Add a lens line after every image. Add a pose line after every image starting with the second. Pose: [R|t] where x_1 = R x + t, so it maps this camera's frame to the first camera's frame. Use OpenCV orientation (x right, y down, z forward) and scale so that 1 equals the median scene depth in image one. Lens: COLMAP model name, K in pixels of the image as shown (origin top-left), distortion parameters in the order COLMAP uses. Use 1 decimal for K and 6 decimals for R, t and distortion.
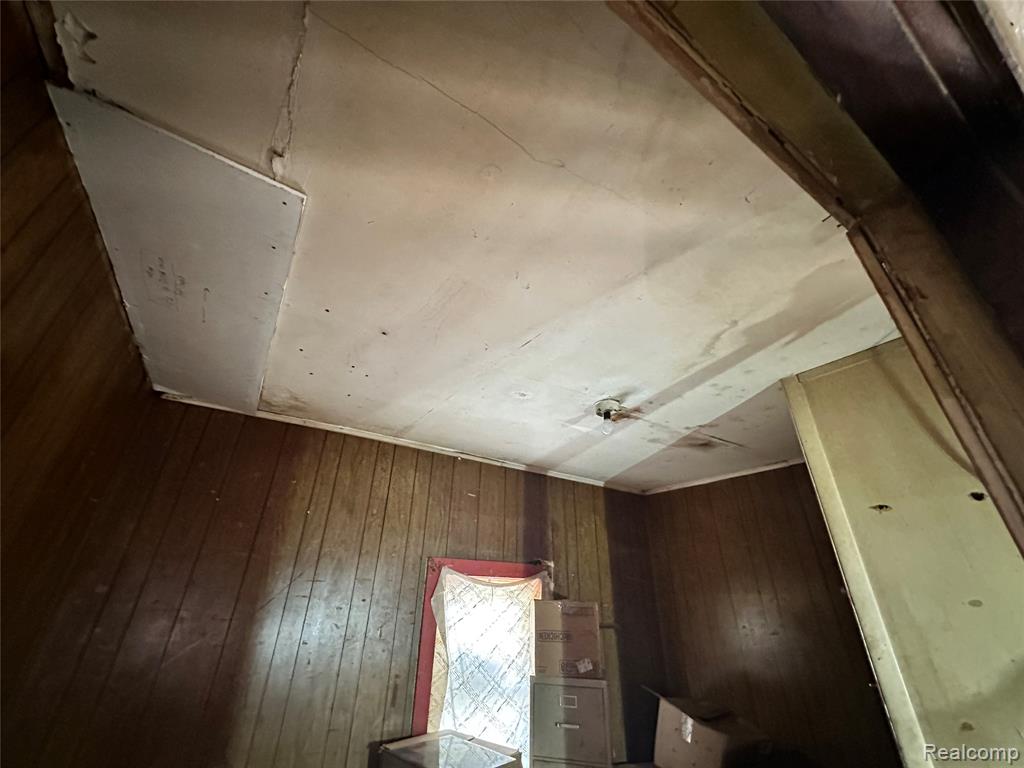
lens RADIAL K [[410.8, 0, 511.2], [0, 410.8, 381.8], [0, 0, 1]] dist [-0.003931, 0.001270]
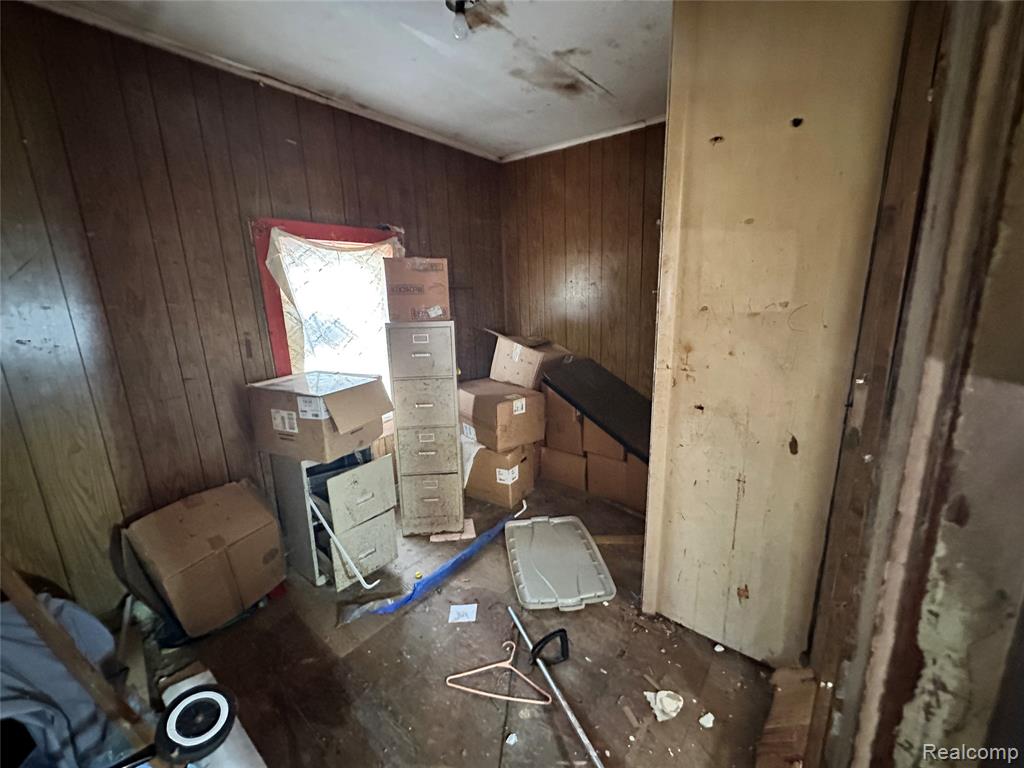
lens RADIAL K [[410.8, 0, 512.7], [0, 410.8, 384.1], [0, 0, 1]] dist [-0.003931, 0.001270]
pose [[0.948313, -0.114944, 0.295788, 0.023462], [-0.105239, 0.765434, 0.634851, 0.099225], [-0.299379, -0.633166, 0.713774, 0.015468]]
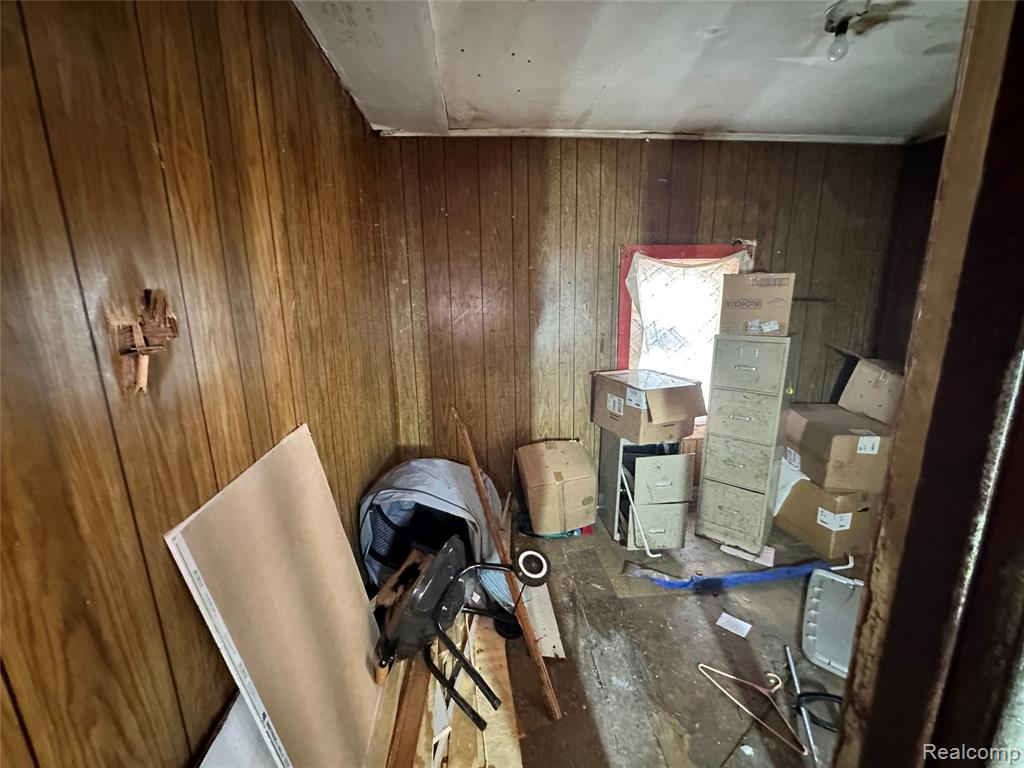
lens RADIAL K [[410.8, 0, 509.3], [0, 410.8, 384.0], [0, 0, 1]] dist [-0.003931, 0.001270]
pose [[0.881315, 0.062871, -0.468327, 0.076482], [0.250149, 0.778763, 0.575285, 0.006715], [0.400885, -0.624160, 0.670609, -0.095168]]
